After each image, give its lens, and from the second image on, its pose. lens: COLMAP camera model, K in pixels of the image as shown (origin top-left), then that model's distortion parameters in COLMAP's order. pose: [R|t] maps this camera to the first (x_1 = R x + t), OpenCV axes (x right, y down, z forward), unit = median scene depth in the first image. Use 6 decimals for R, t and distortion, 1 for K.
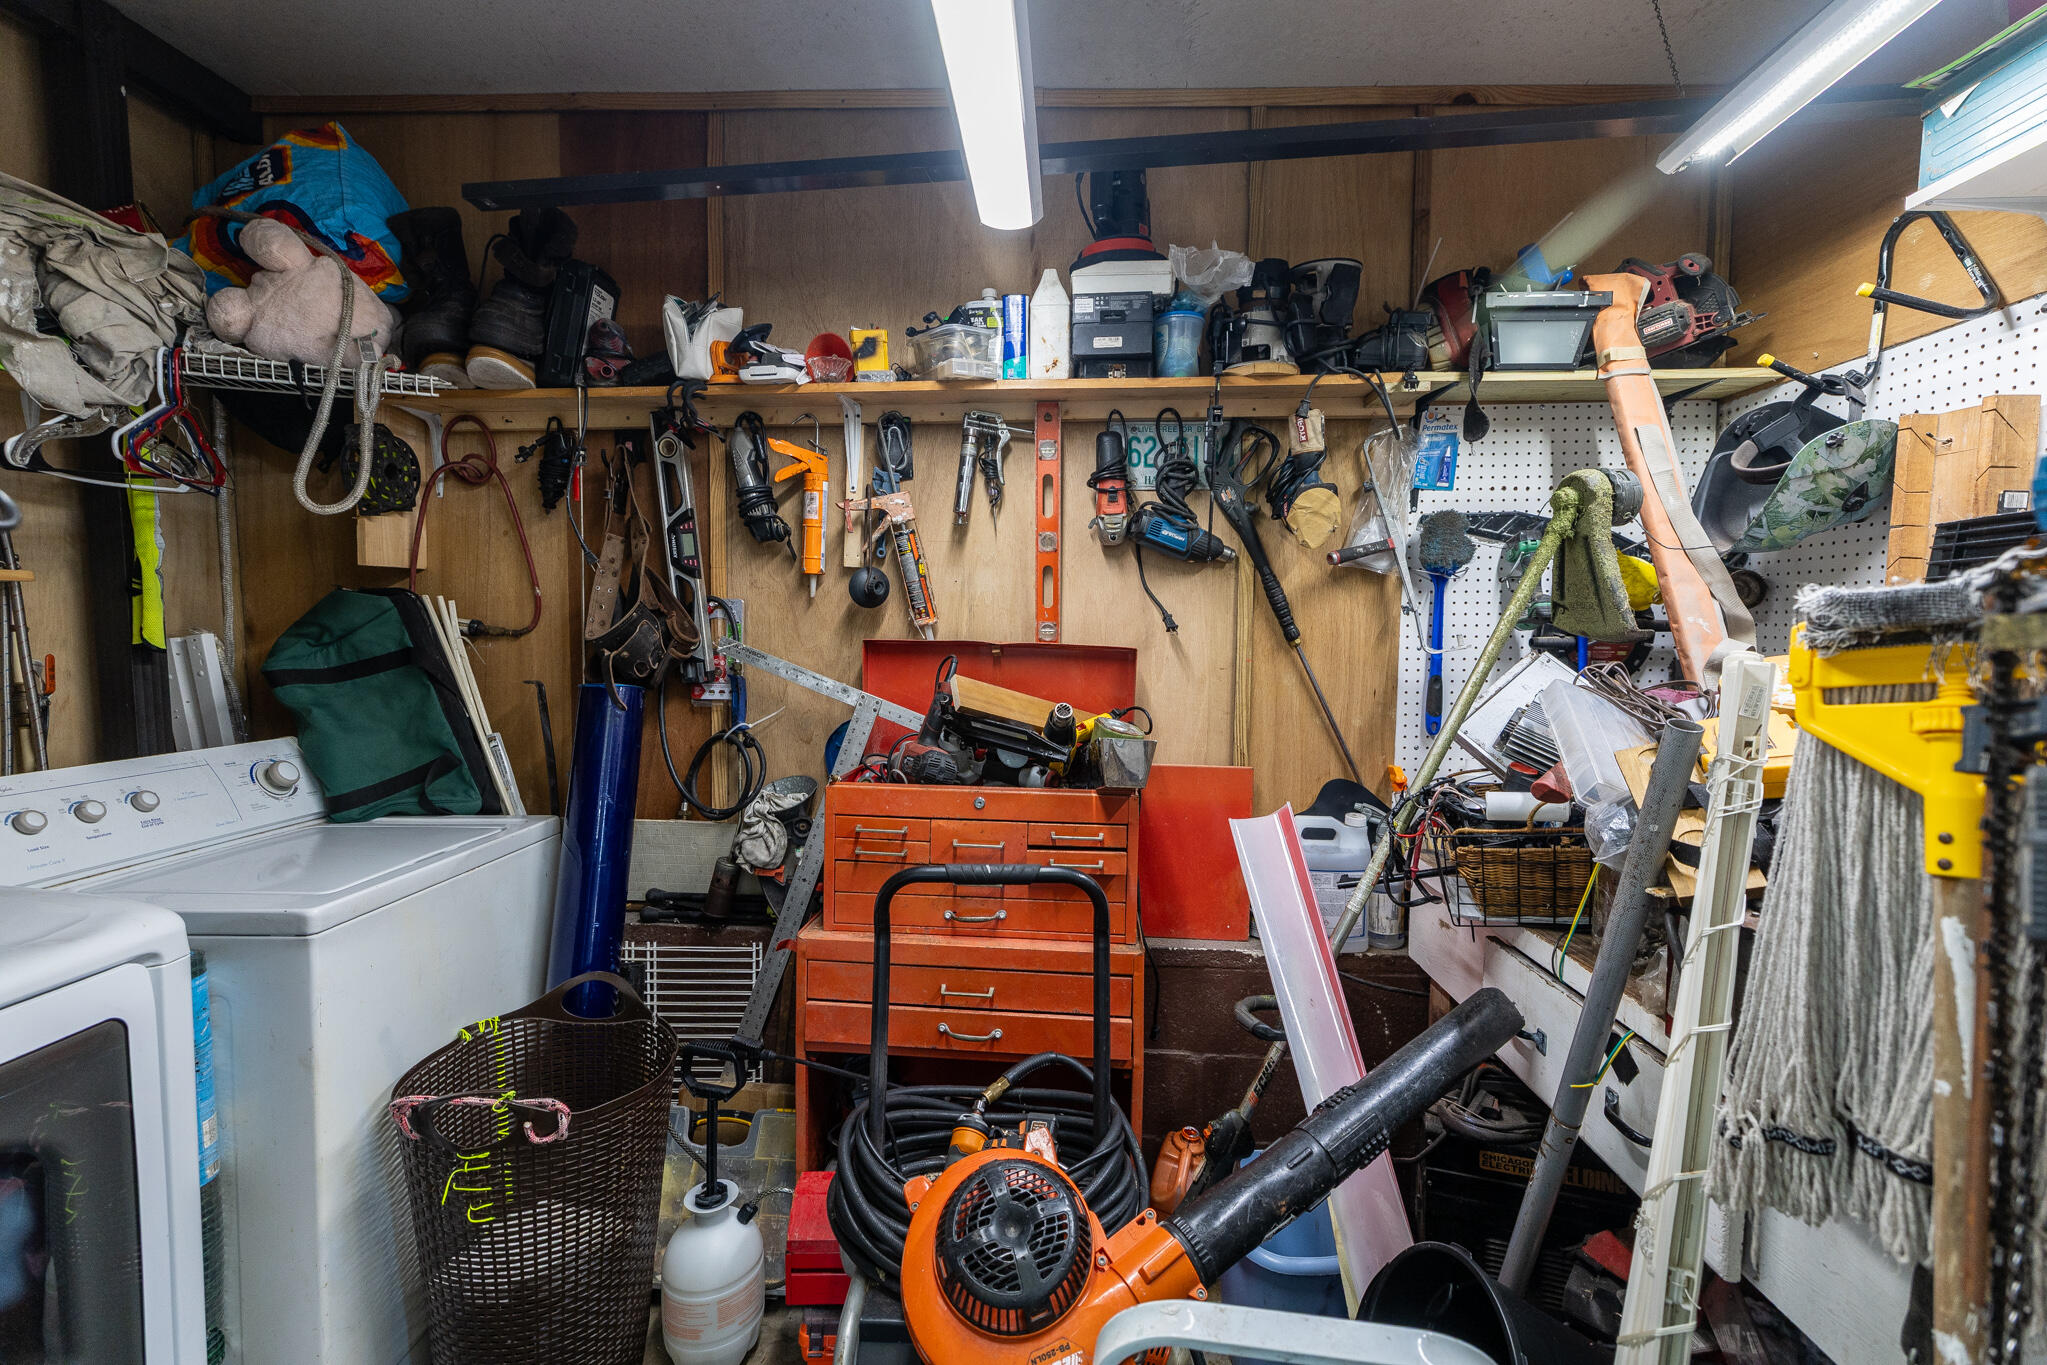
lens RADIAL K [[884.2, 0, 1044.9], [0, 884.2, 686.7], [0, 0, 1]] dist [0.000103, 0.001248]
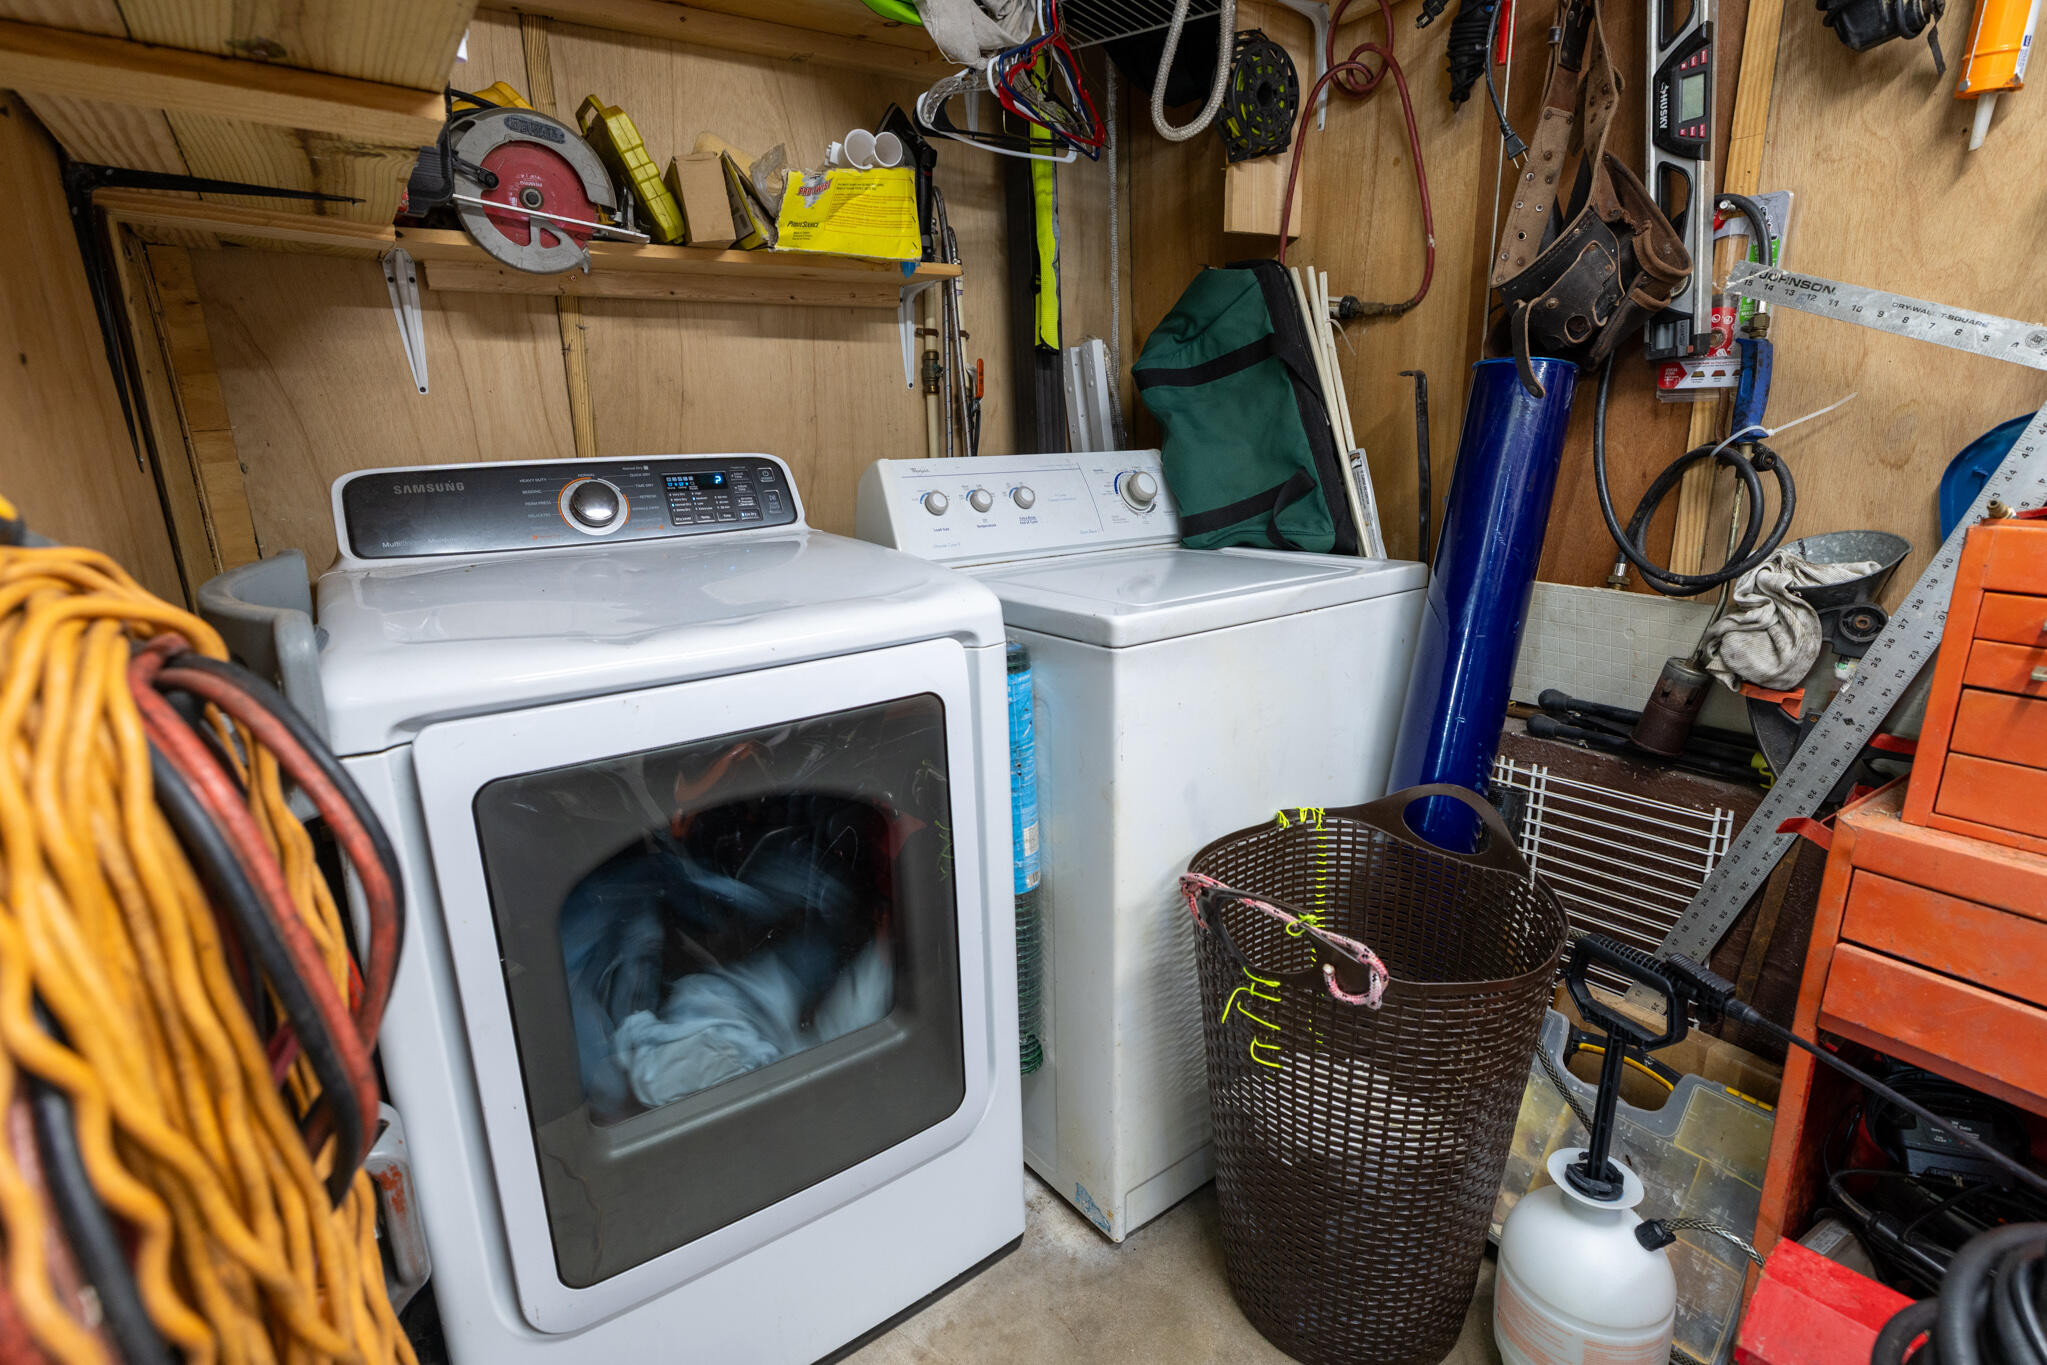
lens RADIAL K [[884.2, 0, 1044.9], [0, 884.2, 686.7], [0, 0, 1]] dist [0.000103, 0.001248]
pose [[0.589789, 0.160653, -0.791416, -0.152313], [-0.012541, 0.981716, 0.189937, 0.112496], [0.807460, -0.102097, 0.581020, 0.328410]]
